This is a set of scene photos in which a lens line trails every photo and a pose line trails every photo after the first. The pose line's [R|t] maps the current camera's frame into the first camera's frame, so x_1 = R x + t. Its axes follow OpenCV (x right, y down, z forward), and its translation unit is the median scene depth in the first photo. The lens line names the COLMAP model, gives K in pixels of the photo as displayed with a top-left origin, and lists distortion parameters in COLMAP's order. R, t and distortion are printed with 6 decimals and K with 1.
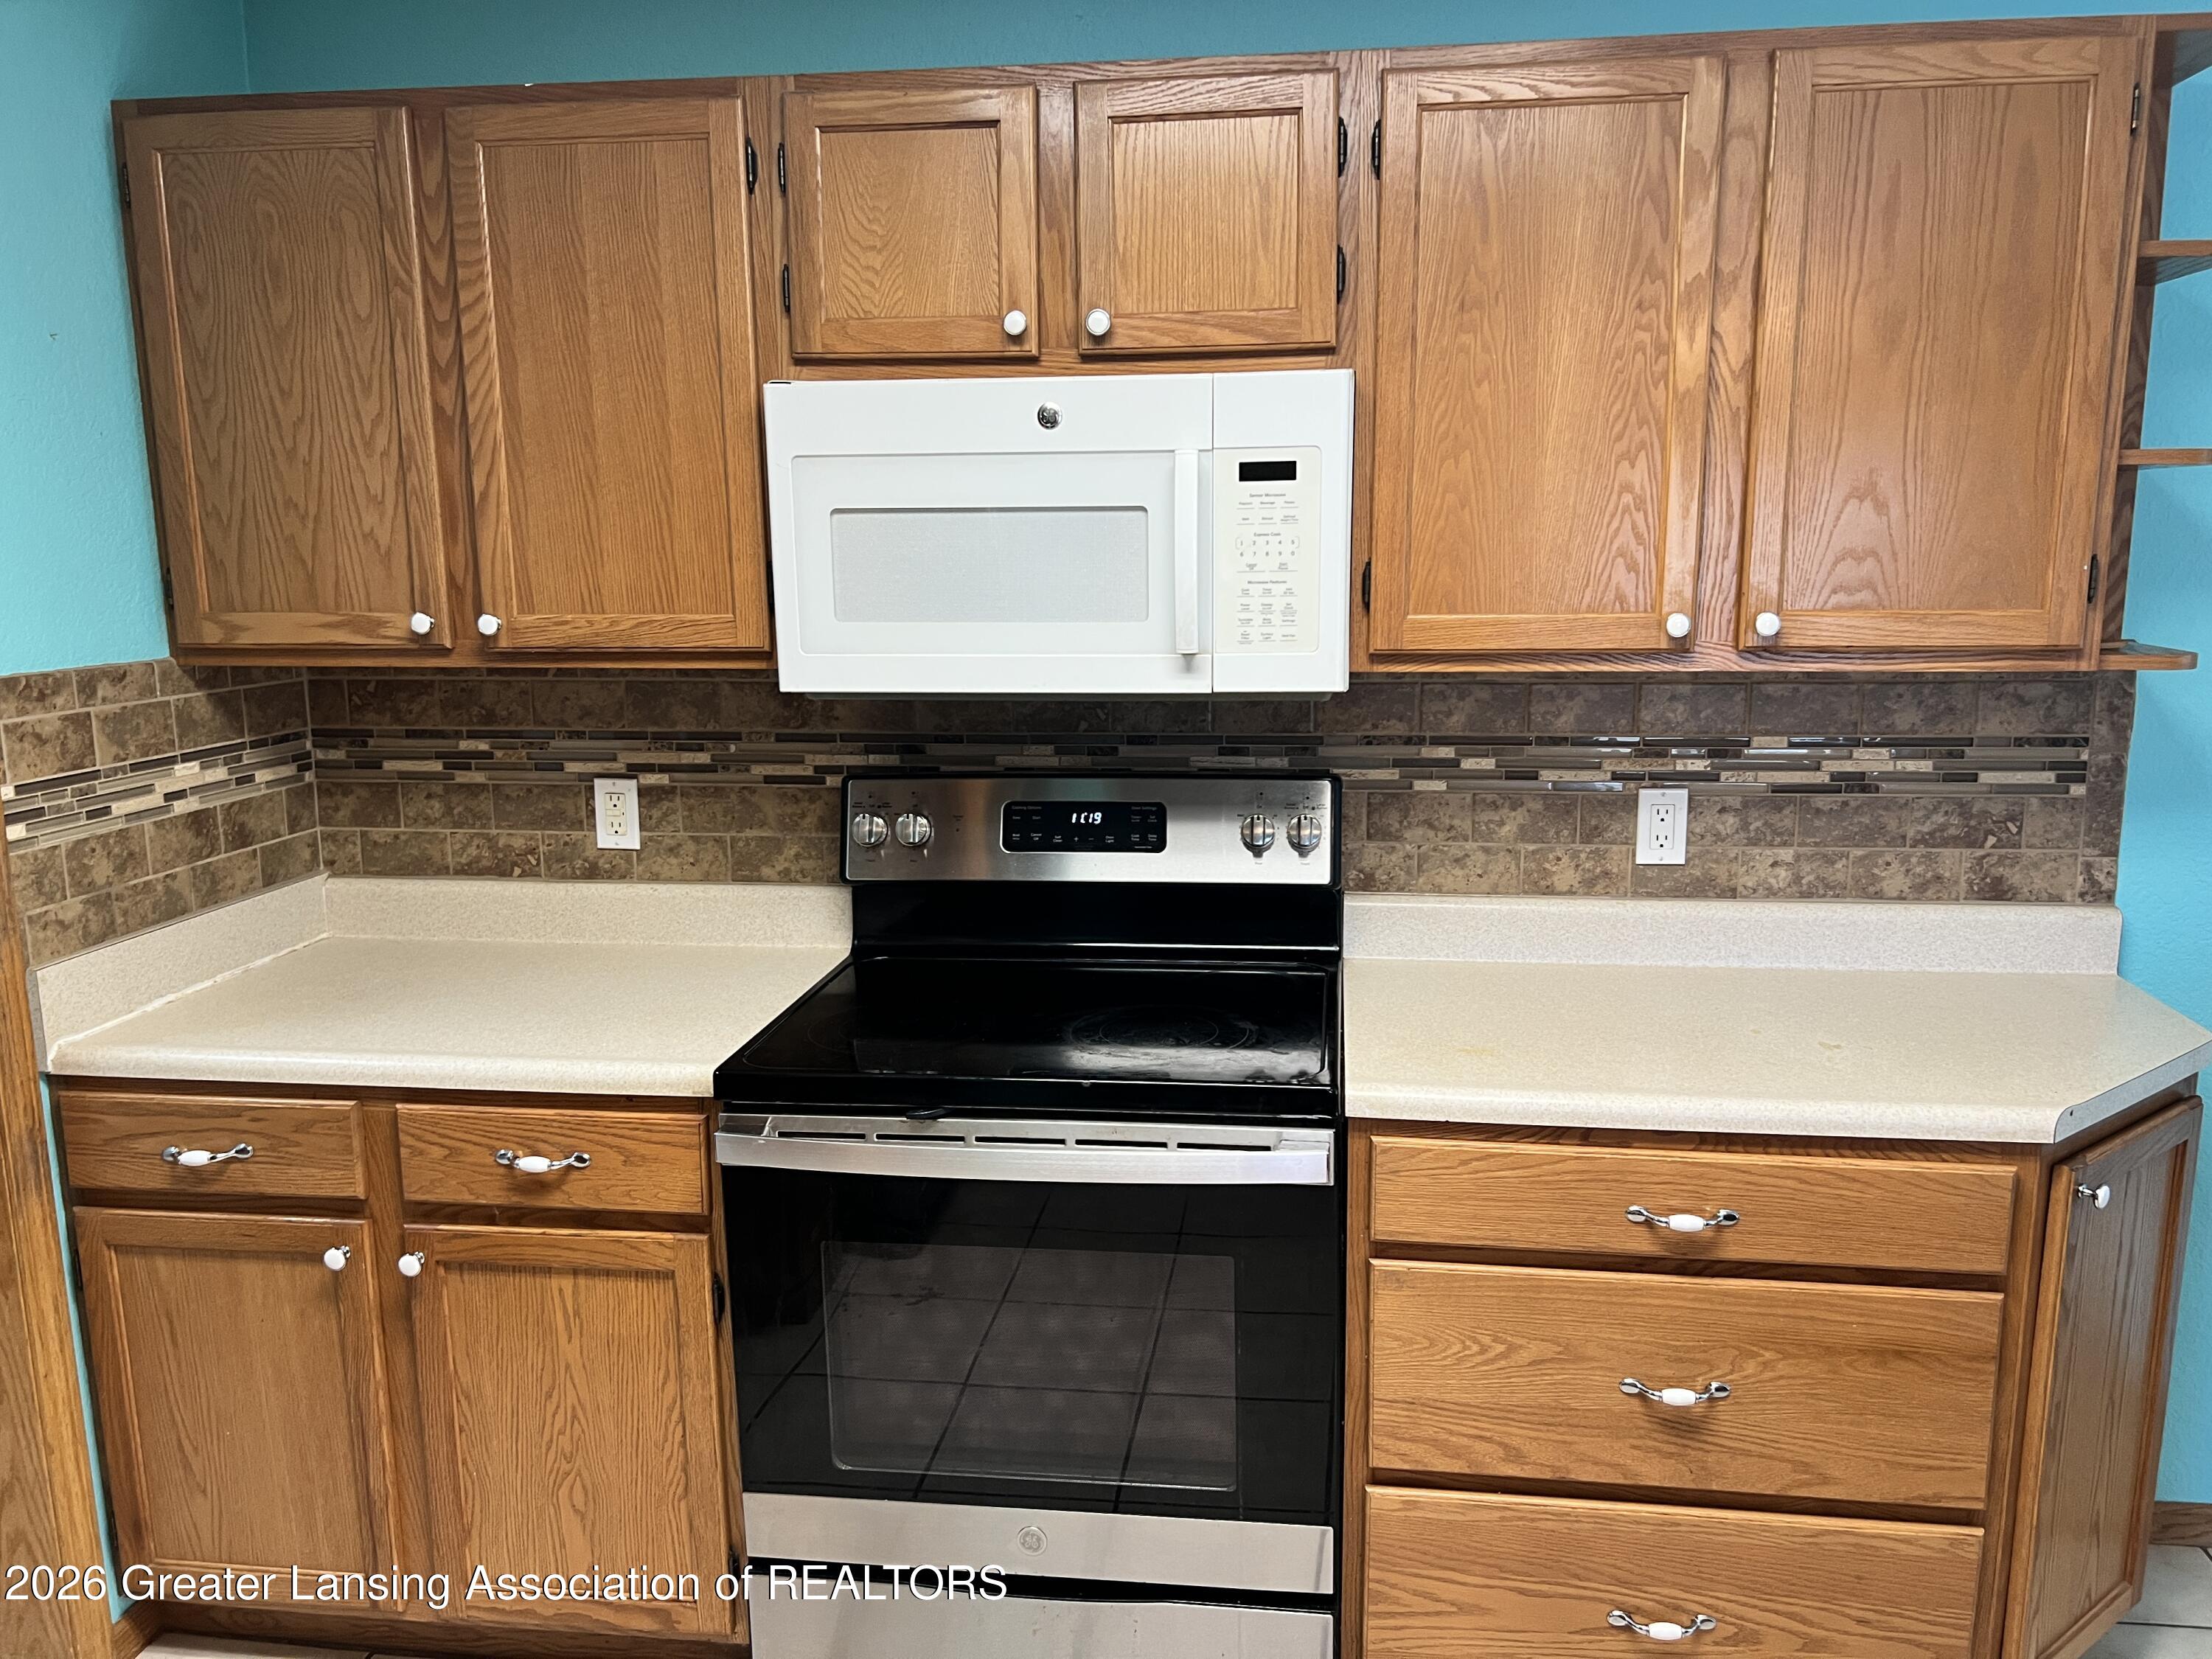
lens RADIAL K [[1666.0, 0, 1127.4], [0, 1666.0, 815.5], [0, 0, 1]] dist [0.068897, -0.086281]
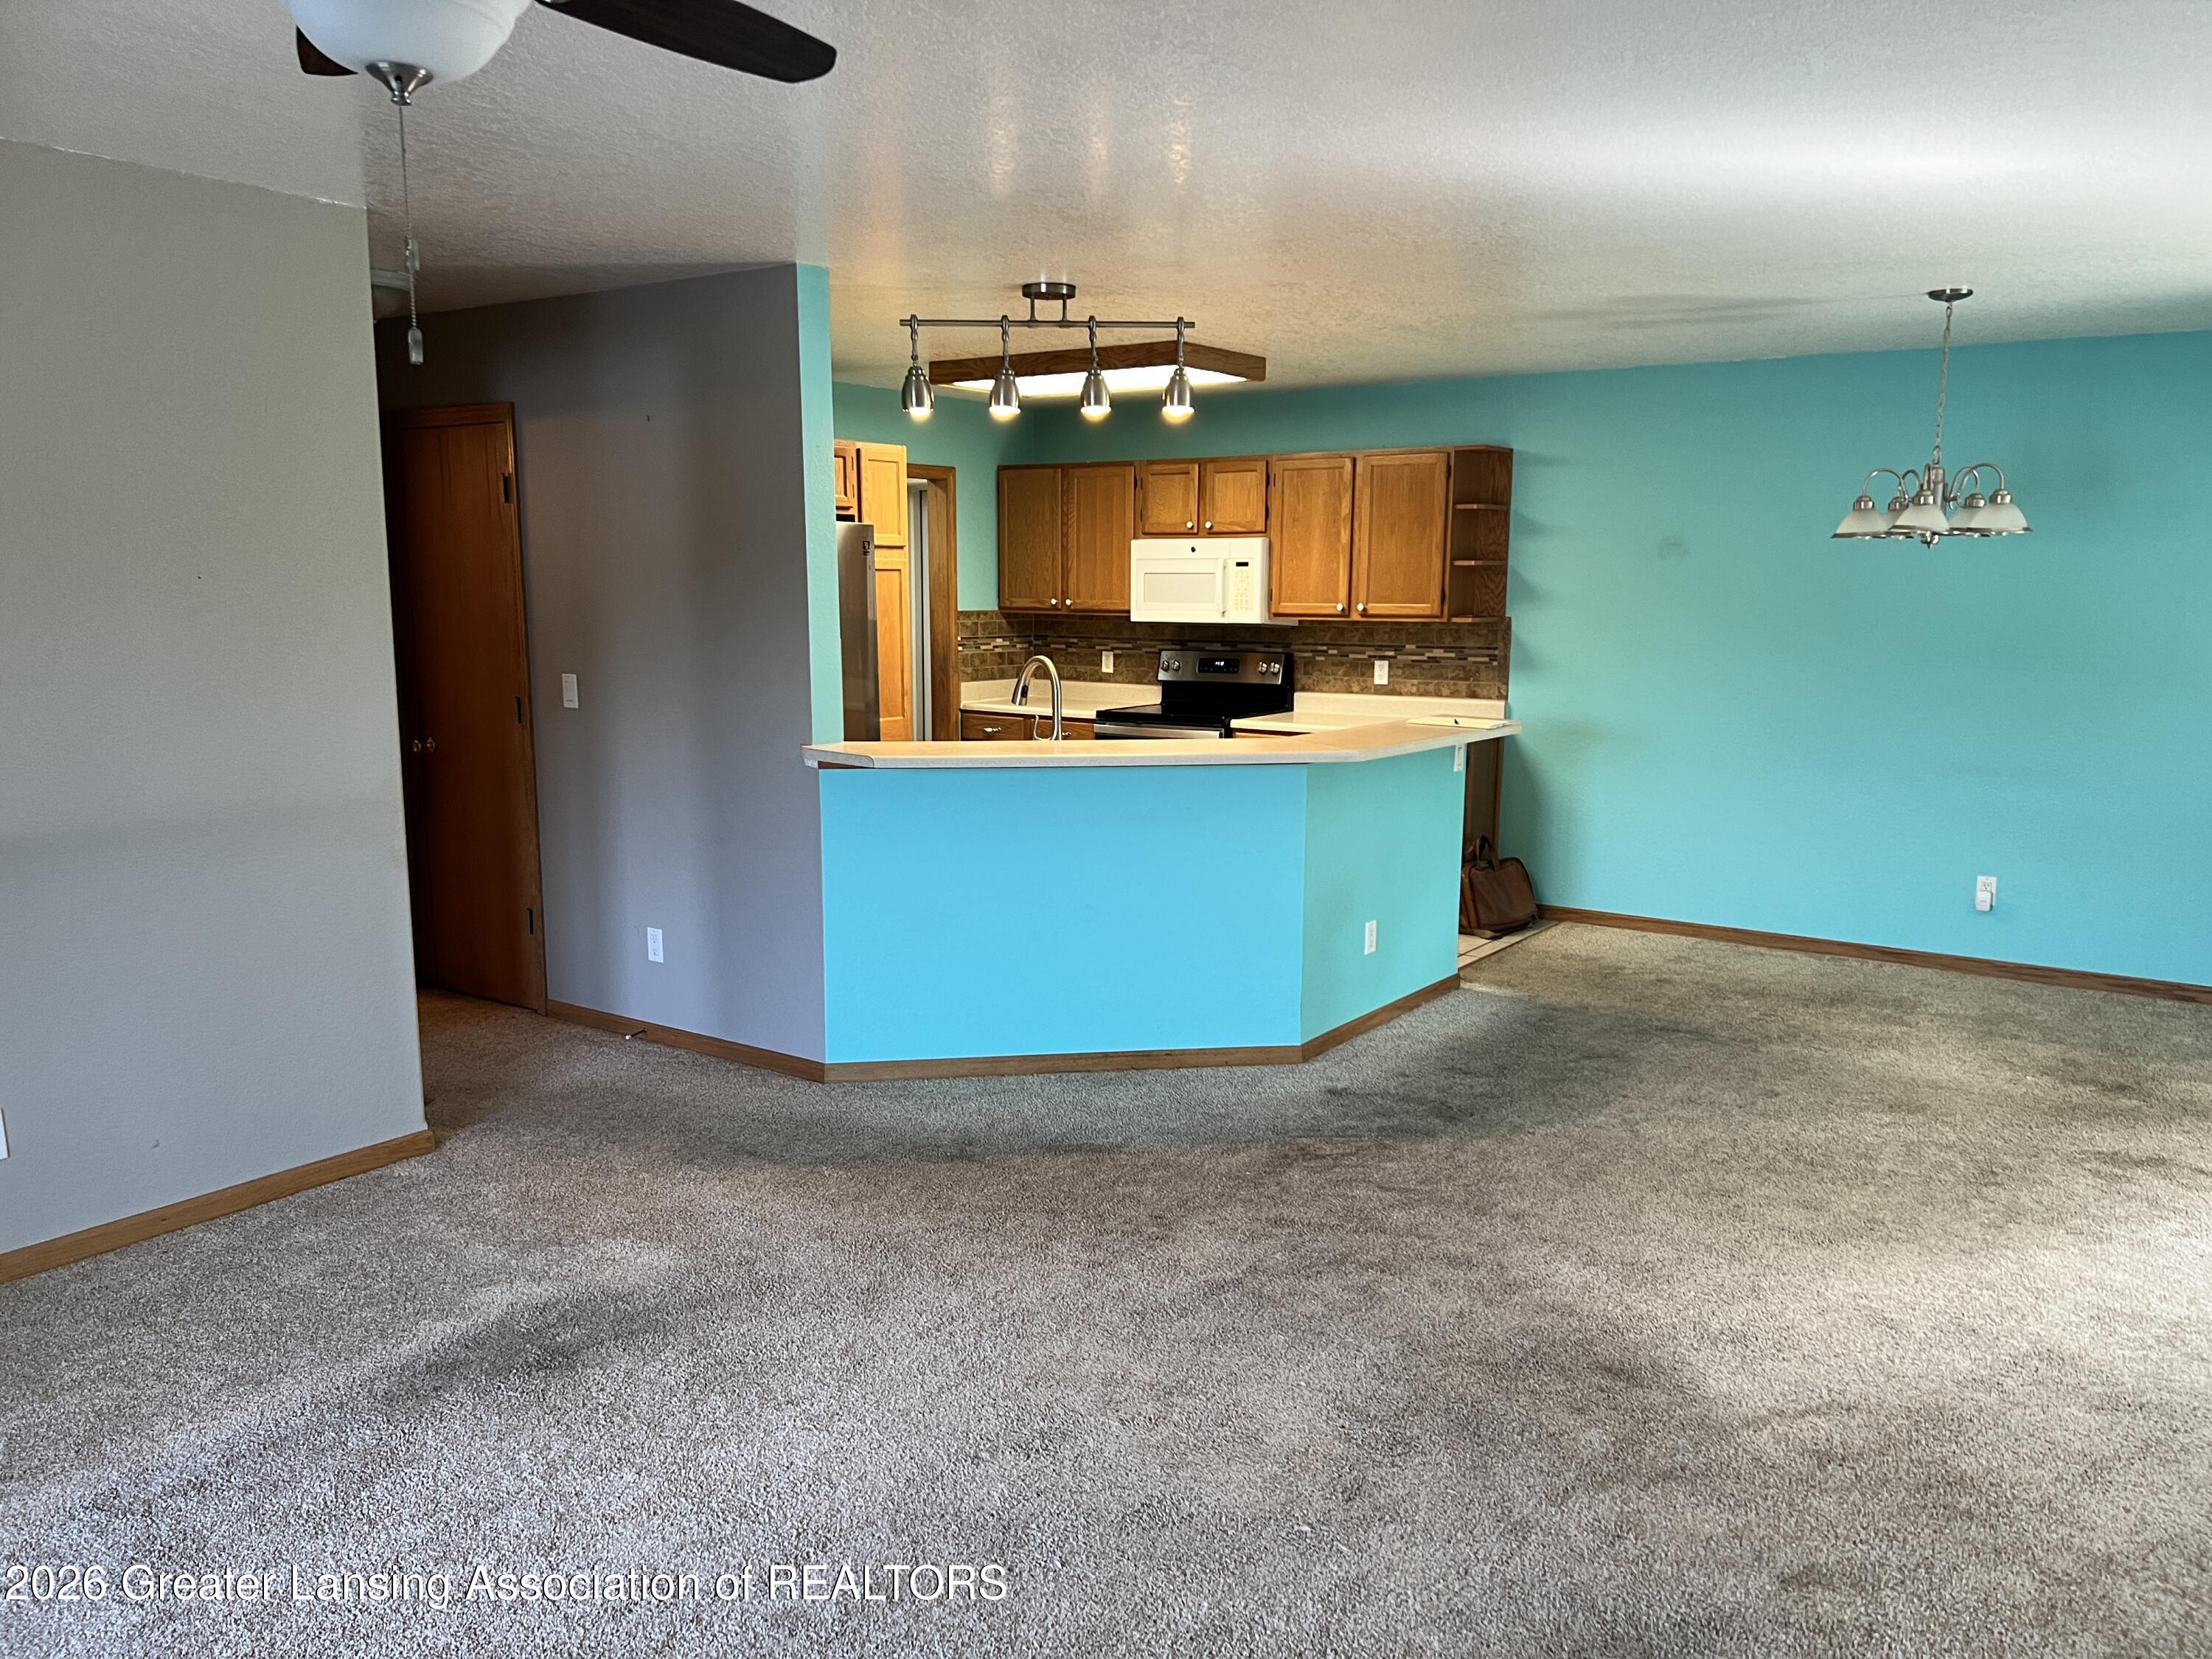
lens RADIAL K [[1666.0, 0, 1102.3], [0, 1666.0, 837.6], [0, 0, 1]] dist [0.068897, -0.086281]
pose [[0.879829, 0.087148, -0.467233, 1.469862], [-0.093338, 0.995585, 0.009933, 0.365461], [0.466036, 0.034871, 0.884078, -2.237909]]
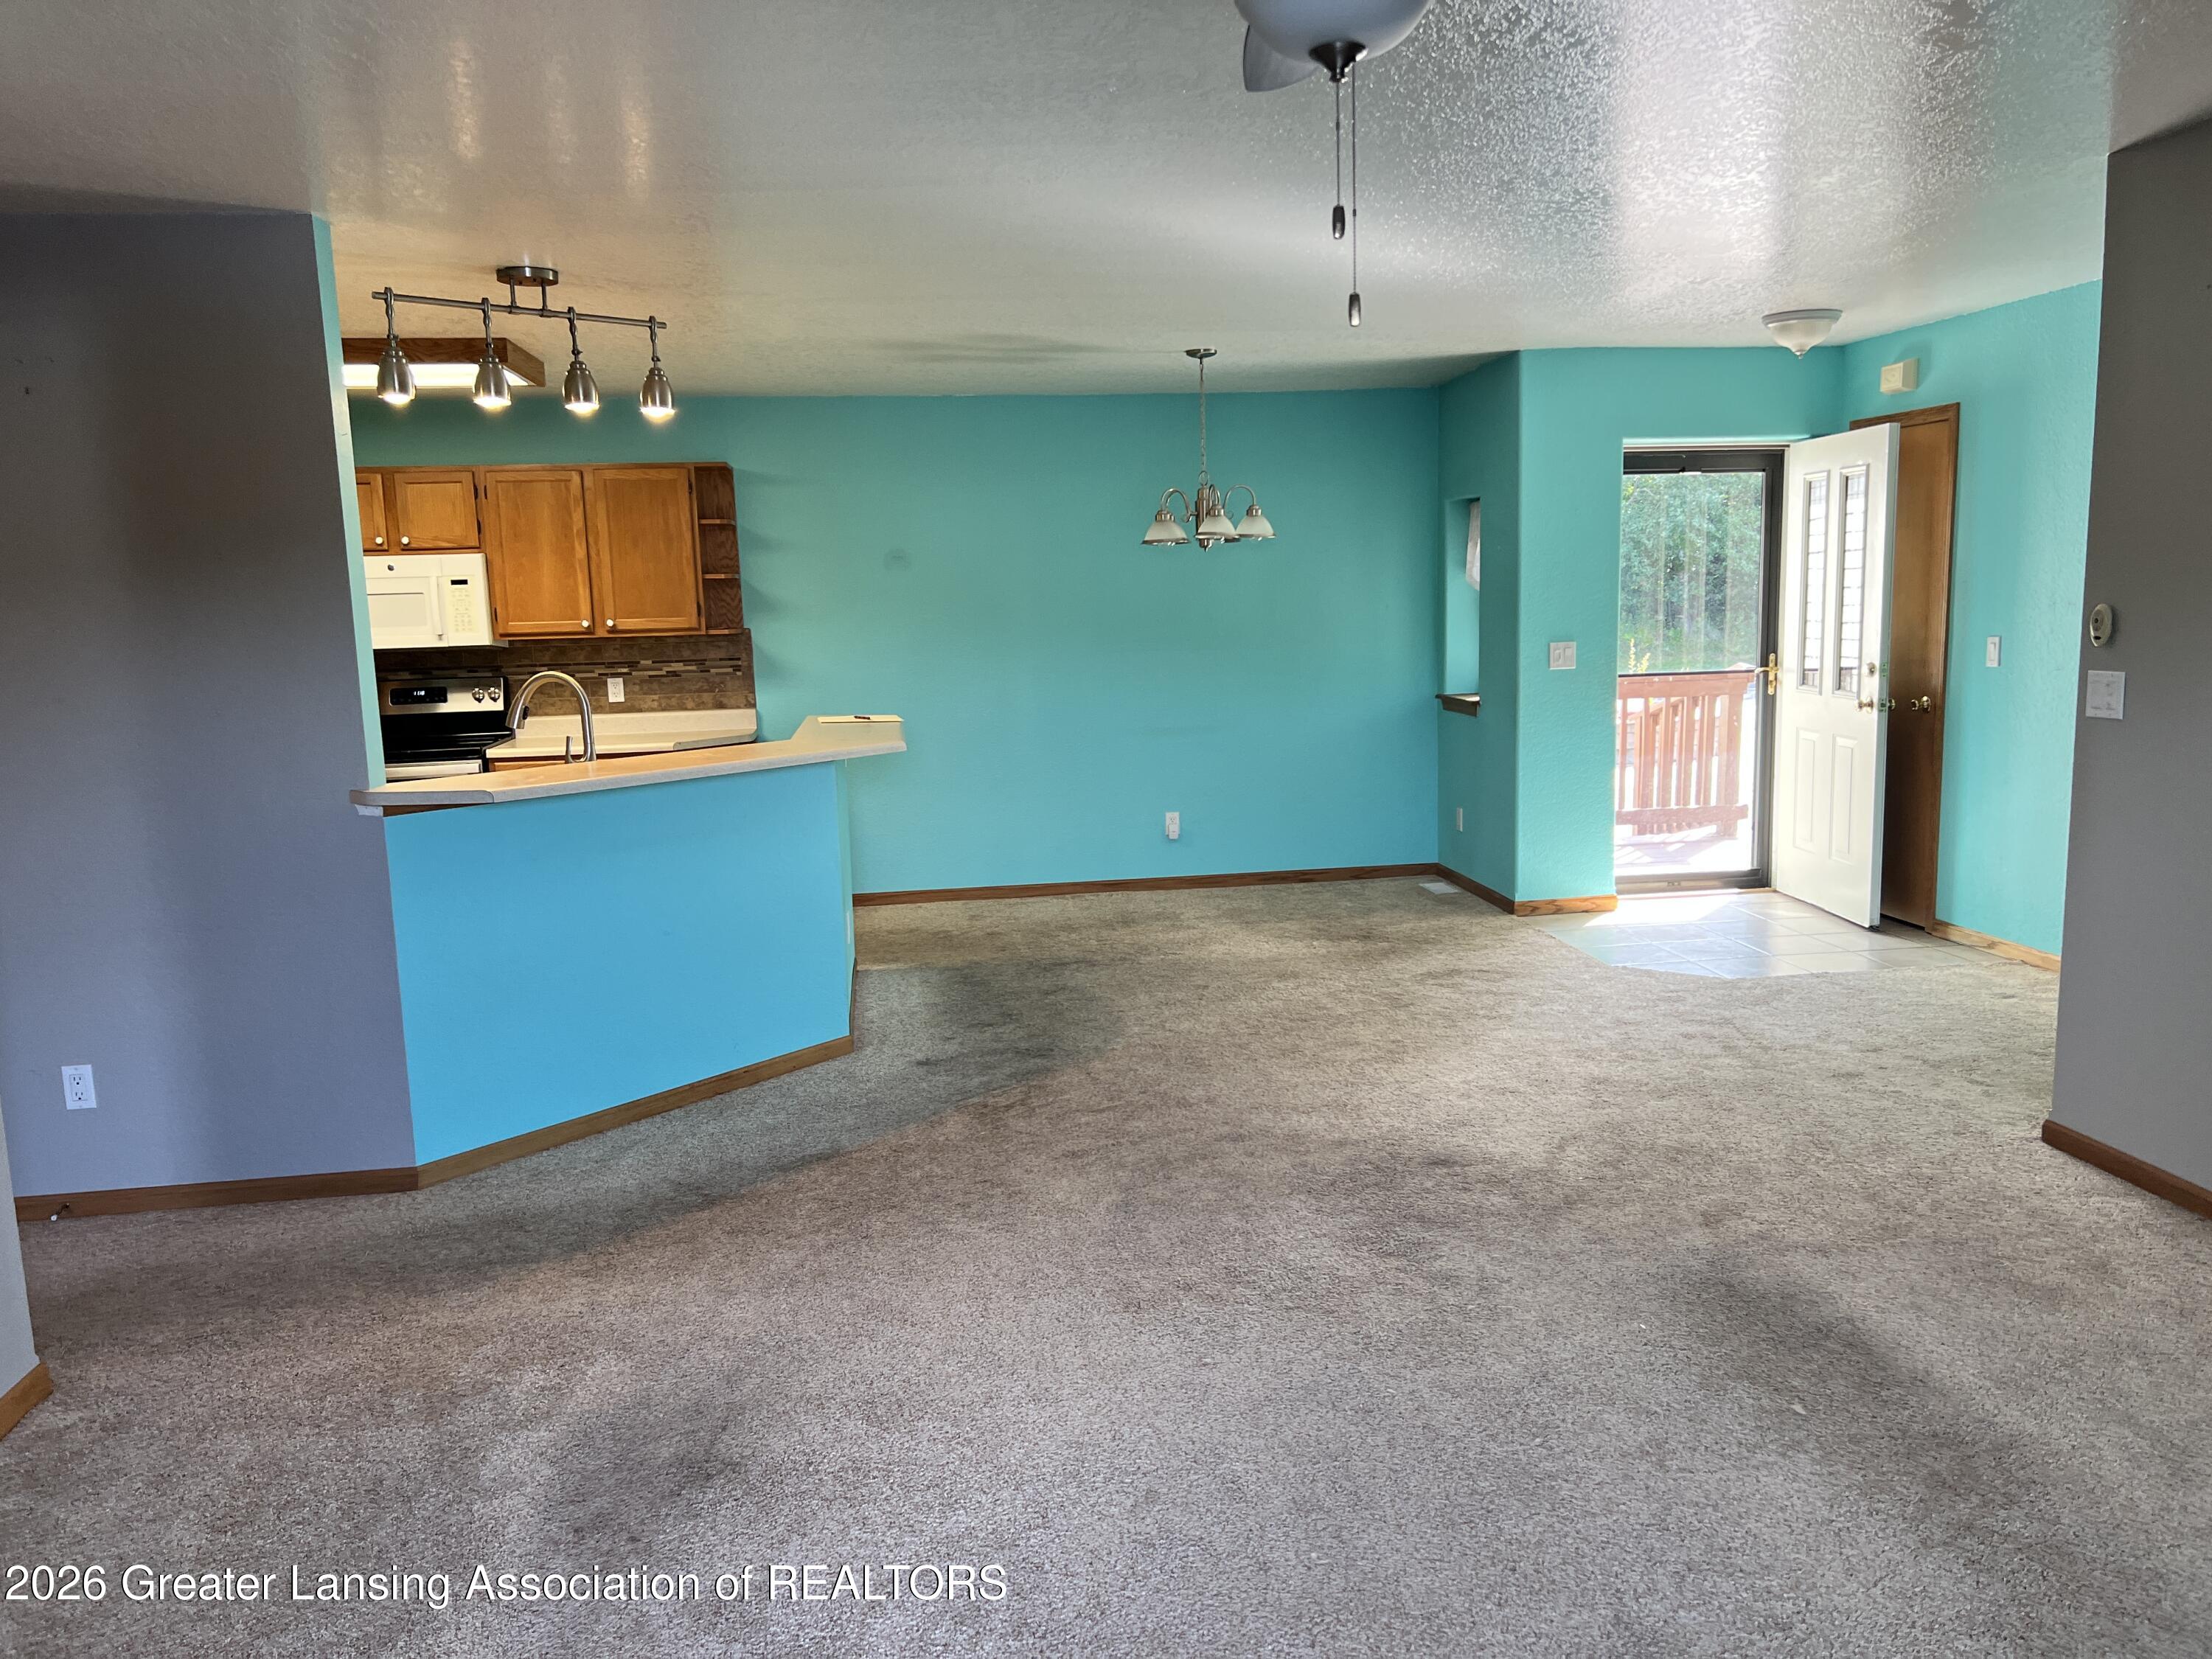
lens RADIAL K [[1666.0, 0, 1128.7], [0, 1666.0, 840.8], [0, 0, 1]] dist [0.068897, -0.086281]
pose [[0.964966, -0.058860, 0.255688, 0.453879], [0.066018, 0.997628, -0.019493, 0.446143], [-0.253934, 0.035690, 0.966563, -2.471227]]
